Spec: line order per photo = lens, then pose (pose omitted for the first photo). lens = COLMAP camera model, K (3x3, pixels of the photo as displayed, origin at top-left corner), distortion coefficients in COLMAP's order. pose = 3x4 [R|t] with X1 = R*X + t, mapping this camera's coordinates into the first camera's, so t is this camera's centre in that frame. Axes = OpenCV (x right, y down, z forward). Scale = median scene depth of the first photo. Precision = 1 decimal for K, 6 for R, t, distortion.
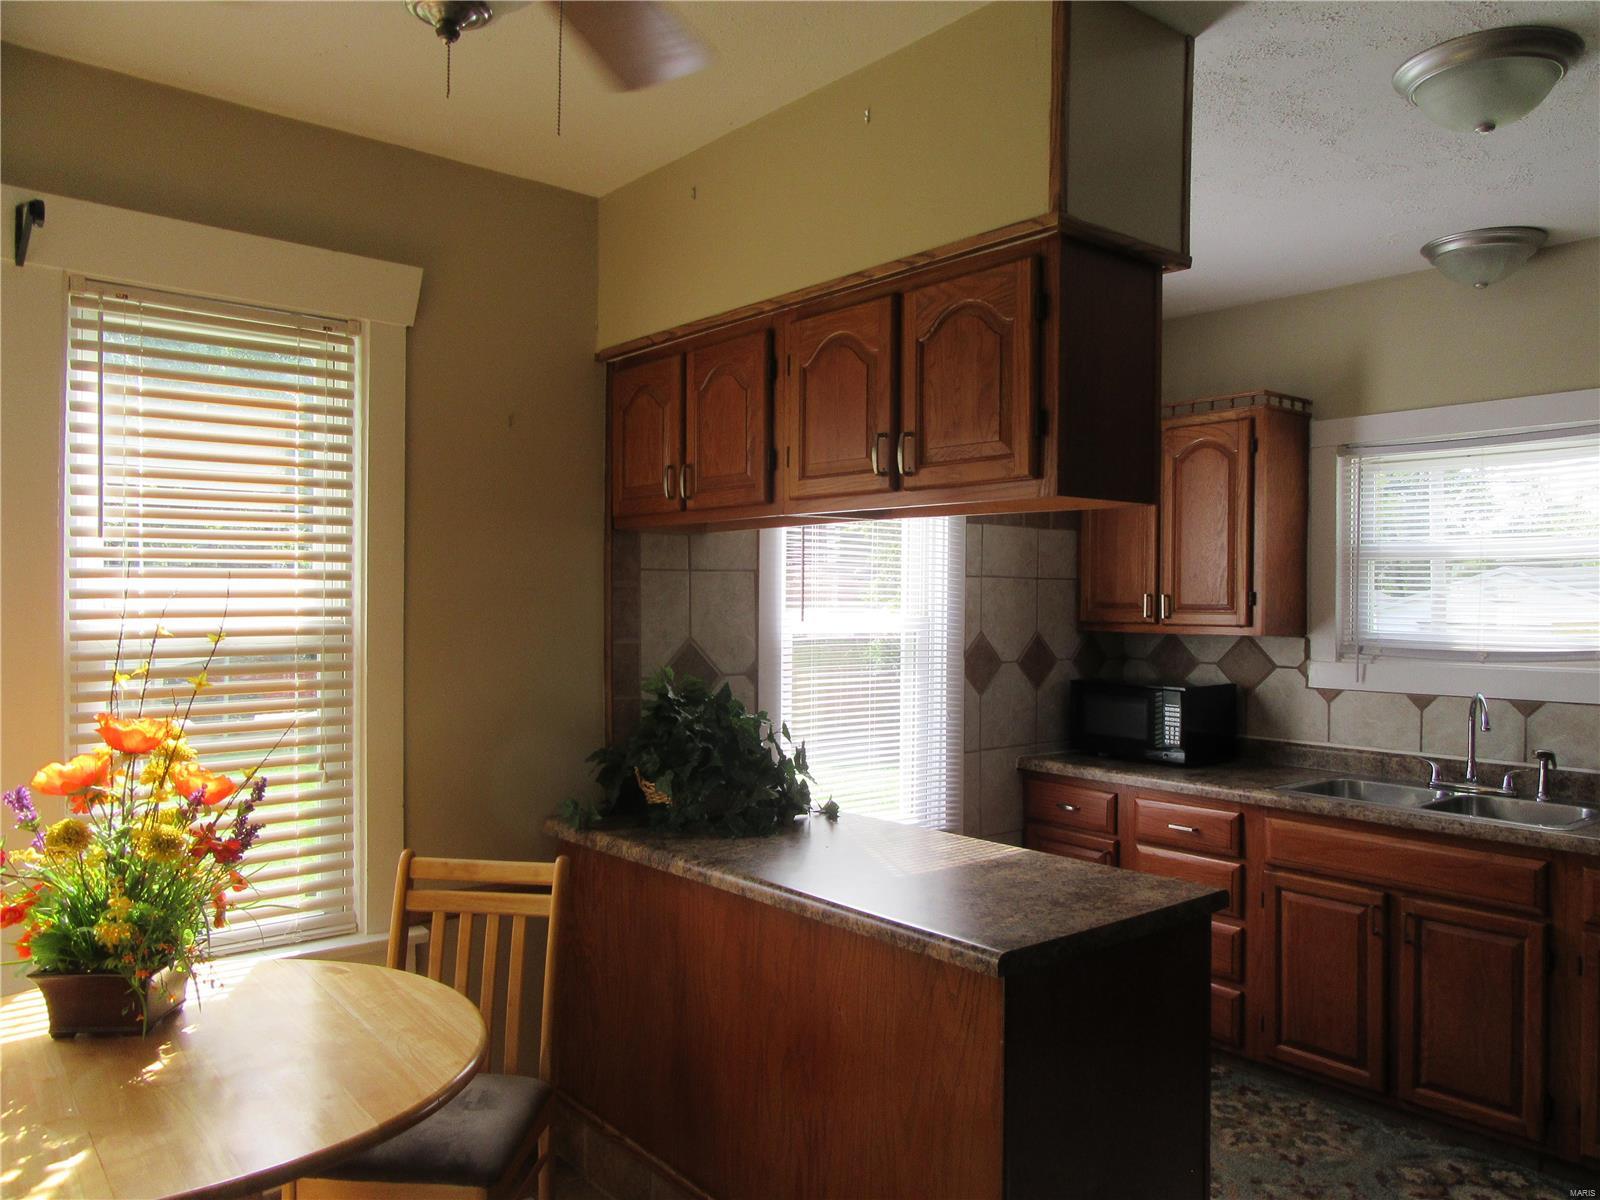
lens RADIAL K [[1194.3, 0, 802.0], [0, 1194.3, 605.2], [0, 0, 1]] dist [-0.008432, 0.021522]
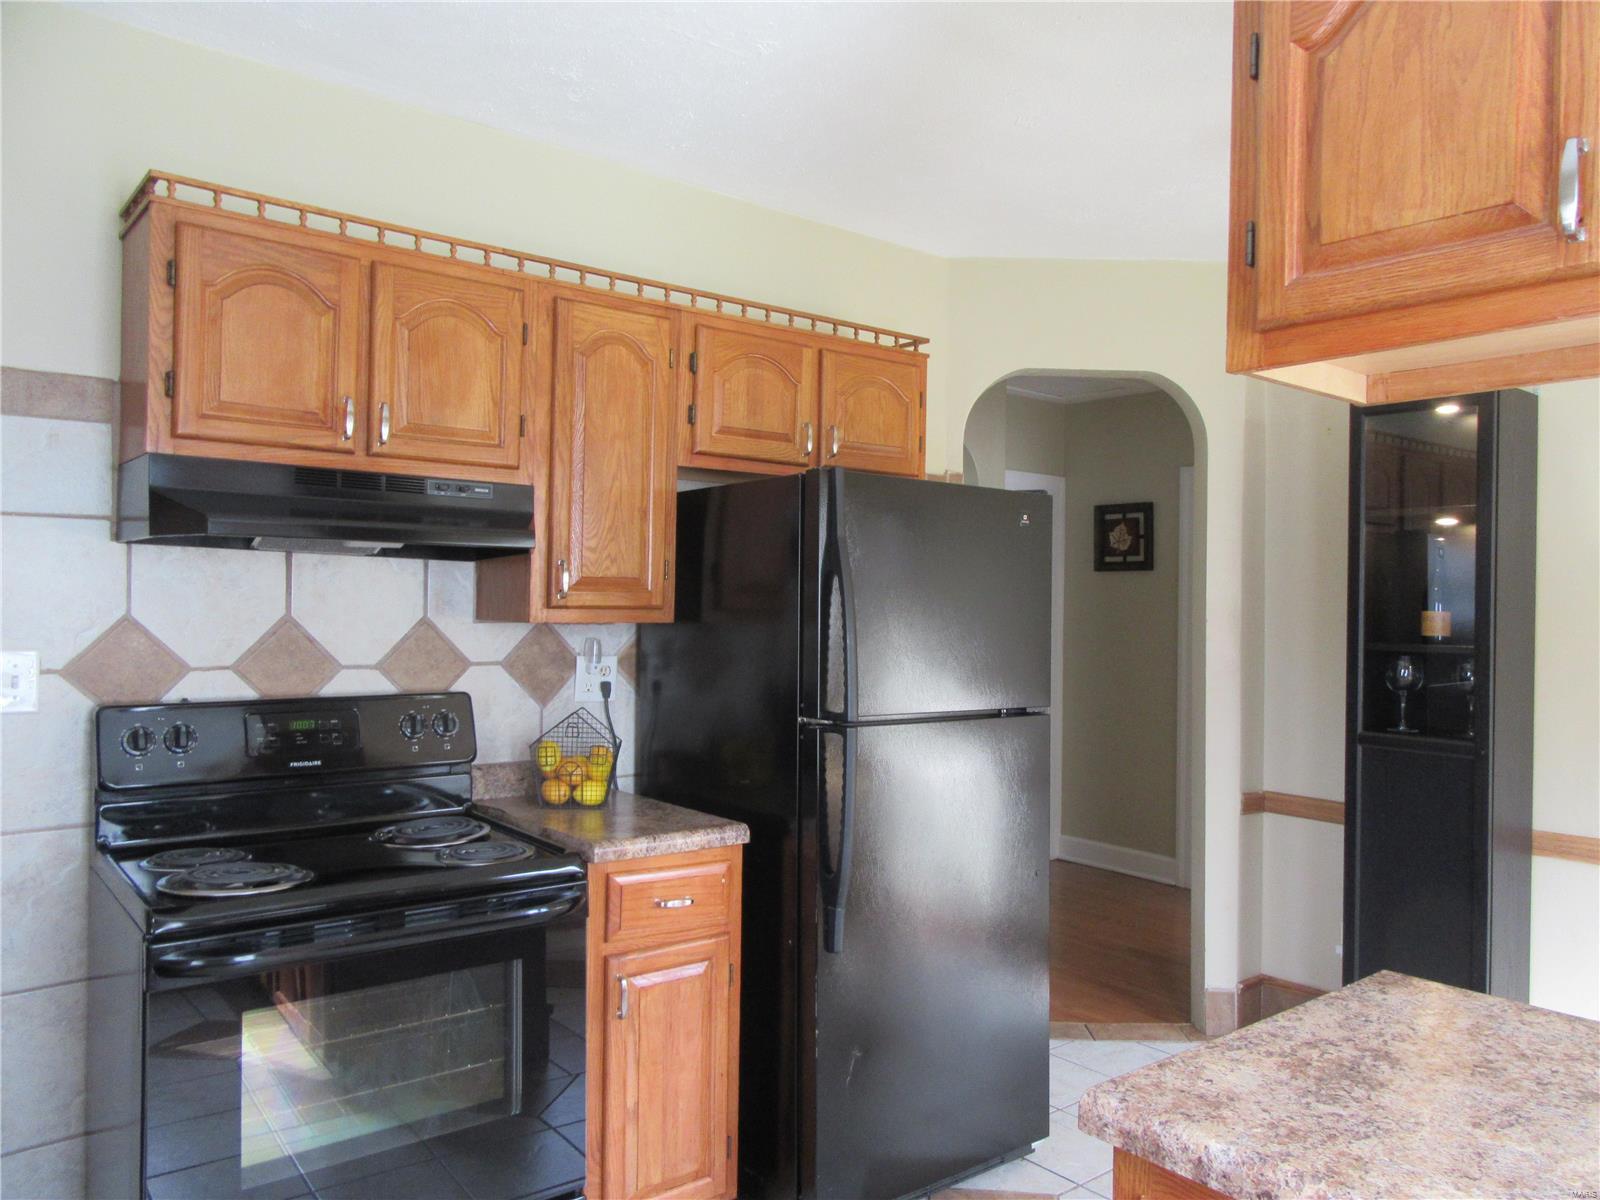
lens RADIAL K [[1194.3, 0, 798.3], [0, 1194.3, 602.9], [0, 0, 1]] dist [-0.008432, 0.021522]
pose [[-0.999841, -0.014535, 0.010342, 0.533069], [-0.014532, 0.999894, 0.000360, 0.029134], [-0.010346, 0.000210, -0.999946, 1.690978]]
